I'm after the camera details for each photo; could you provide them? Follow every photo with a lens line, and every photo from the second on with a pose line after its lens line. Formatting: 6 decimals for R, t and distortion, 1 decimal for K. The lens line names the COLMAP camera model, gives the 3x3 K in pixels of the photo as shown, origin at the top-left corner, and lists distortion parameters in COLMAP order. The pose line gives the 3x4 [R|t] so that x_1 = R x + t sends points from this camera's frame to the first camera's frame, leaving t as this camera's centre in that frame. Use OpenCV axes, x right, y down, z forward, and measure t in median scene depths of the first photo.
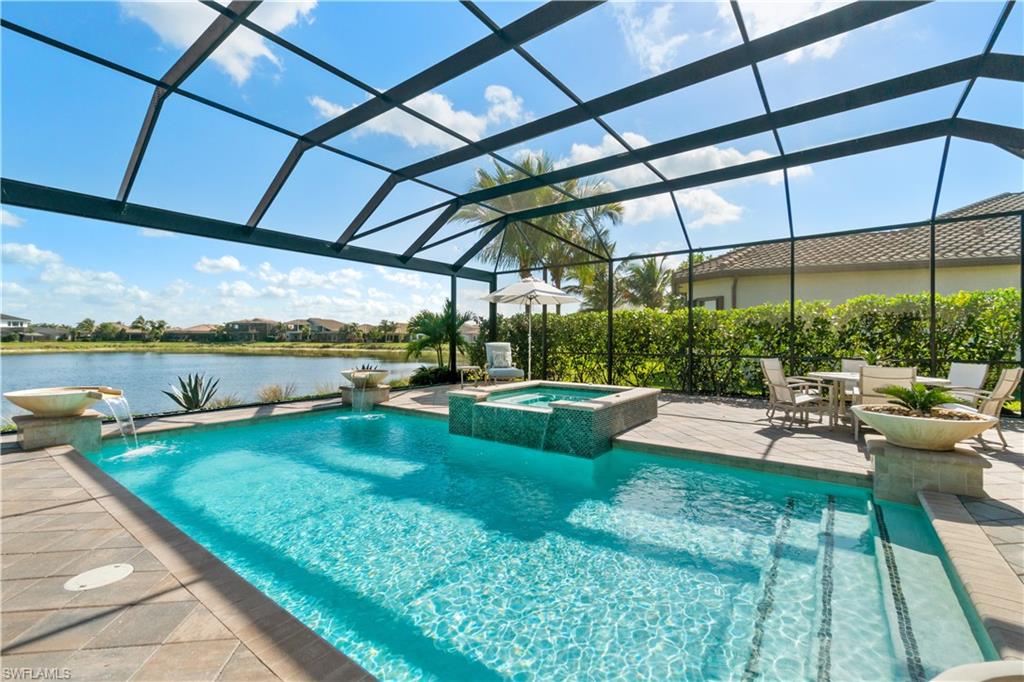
lens RADIAL K [[435.1, 0, 509.6], [0, 435.1, 335.9], [0, 0, 1]] dist [-0.011899, 0.000593]
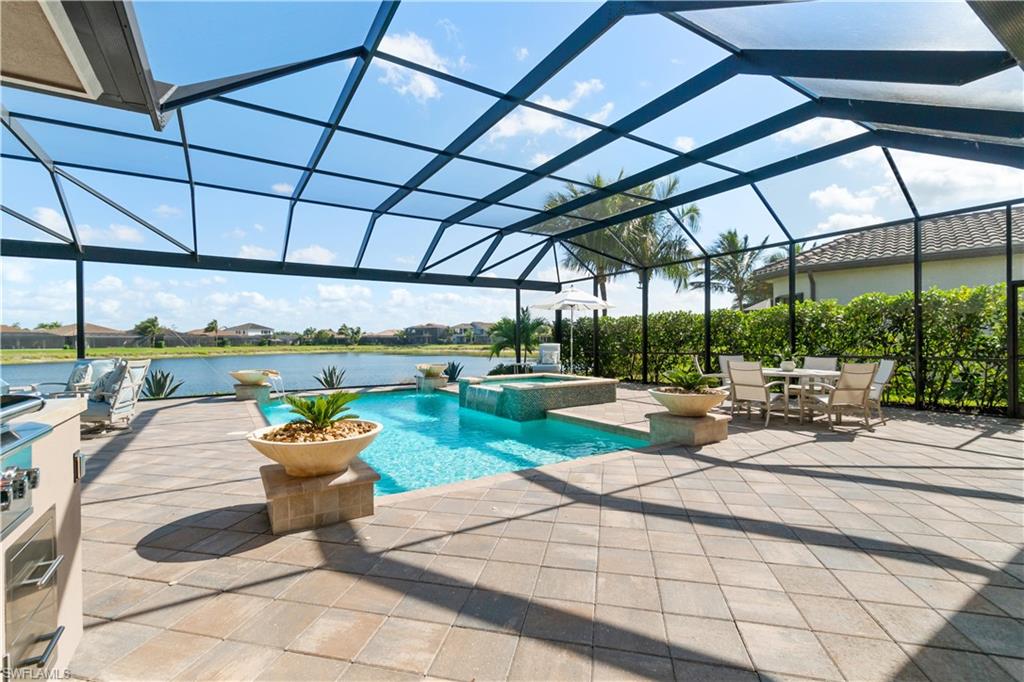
lens RADIAL K [[452.6, 0, 505.5], [0, 452.6, 343.7], [0, 0, 1]] dist [-0.001903, -0.000469]
pose [[0.931423, -0.009072, -0.363827, 0.227697], [0.014672, 0.999813, 0.012633, -0.000763], [0.363644, -0.017105, 0.931381, -0.141012]]
